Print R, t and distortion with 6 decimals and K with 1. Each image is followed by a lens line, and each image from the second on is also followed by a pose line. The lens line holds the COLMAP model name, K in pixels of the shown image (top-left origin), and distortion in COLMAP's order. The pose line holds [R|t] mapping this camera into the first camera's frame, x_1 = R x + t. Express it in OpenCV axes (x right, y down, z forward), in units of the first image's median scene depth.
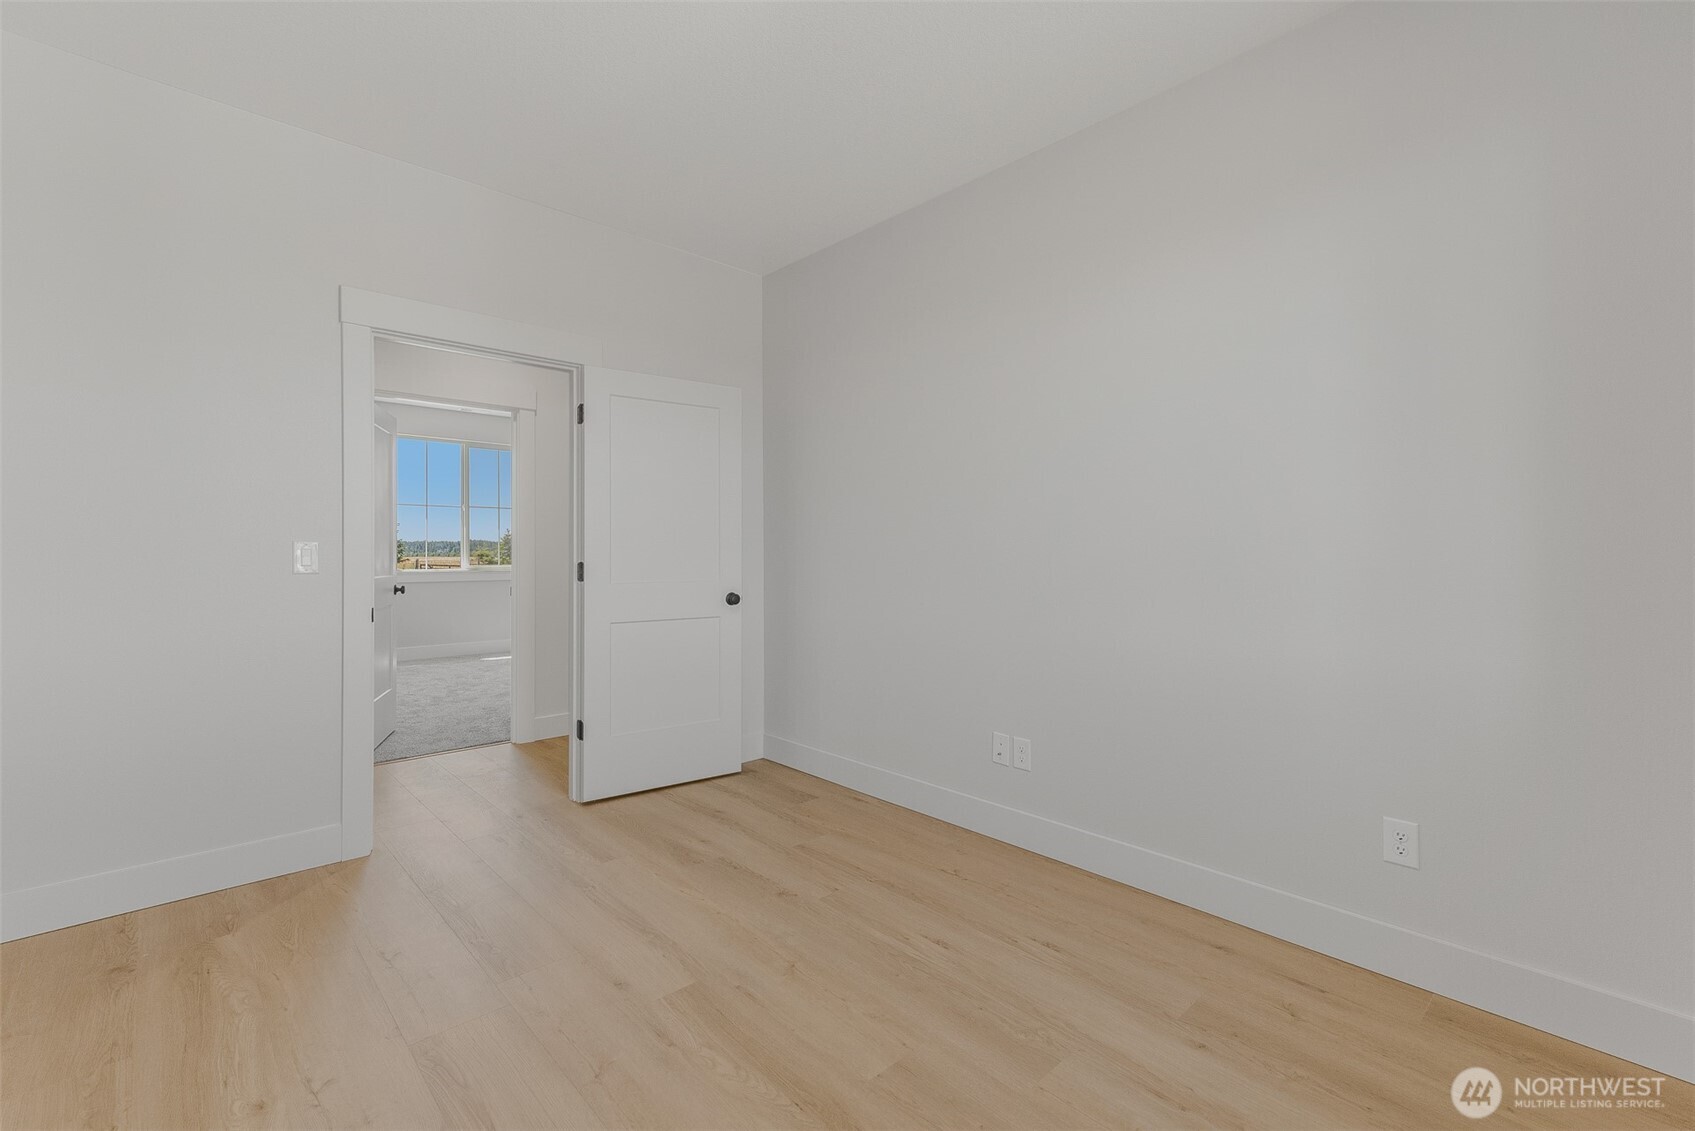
lens RADIAL K [[726.1, 0, 847.9], [0, 726.1, 565.0], [0, 0, 1]] dist [0.017358, 0.002245]
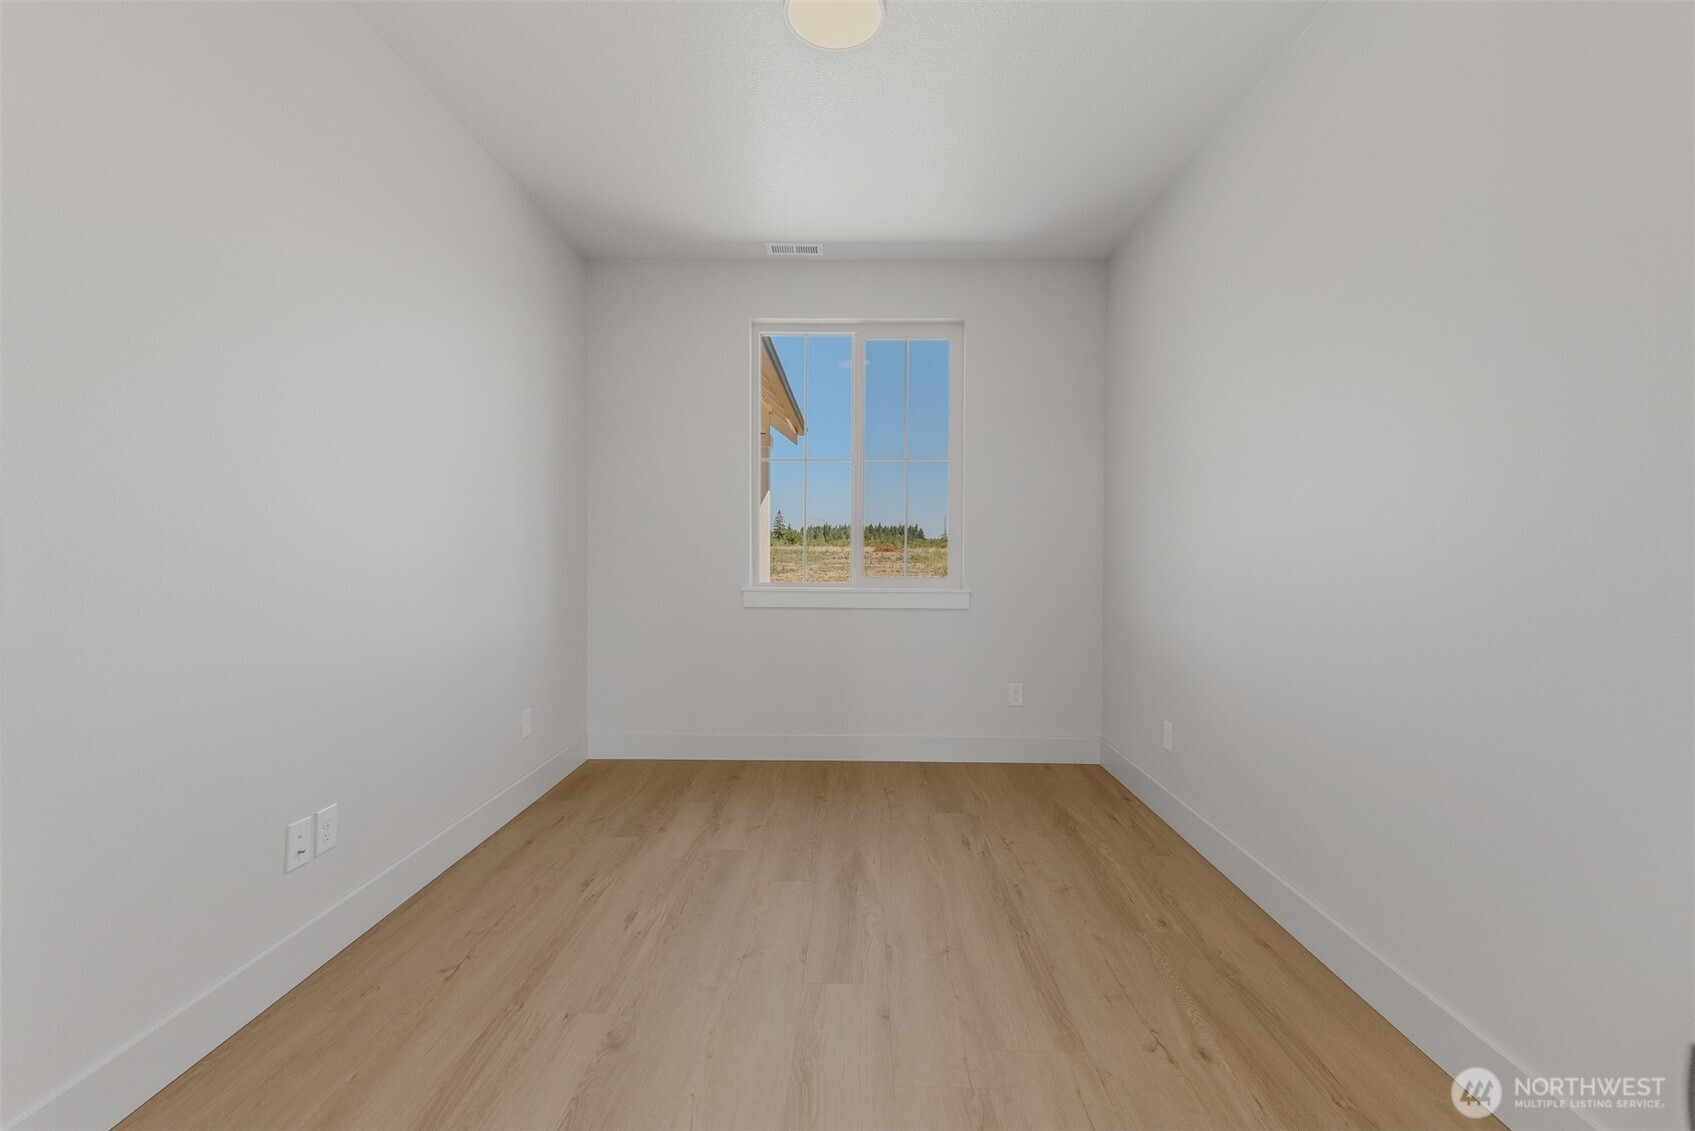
lens RADIAL K [[726.1, 0, 844.5], [0, 726.1, 551.2], [0, 0, 1]] dist [0.017358, 0.002245]
pose [[-0.715221, -0.006916, 0.698865, -0.917354], [0.006763, 0.999836, 0.016815, -0.035878], [-0.698866, 0.016753, -0.715056, 1.681533]]
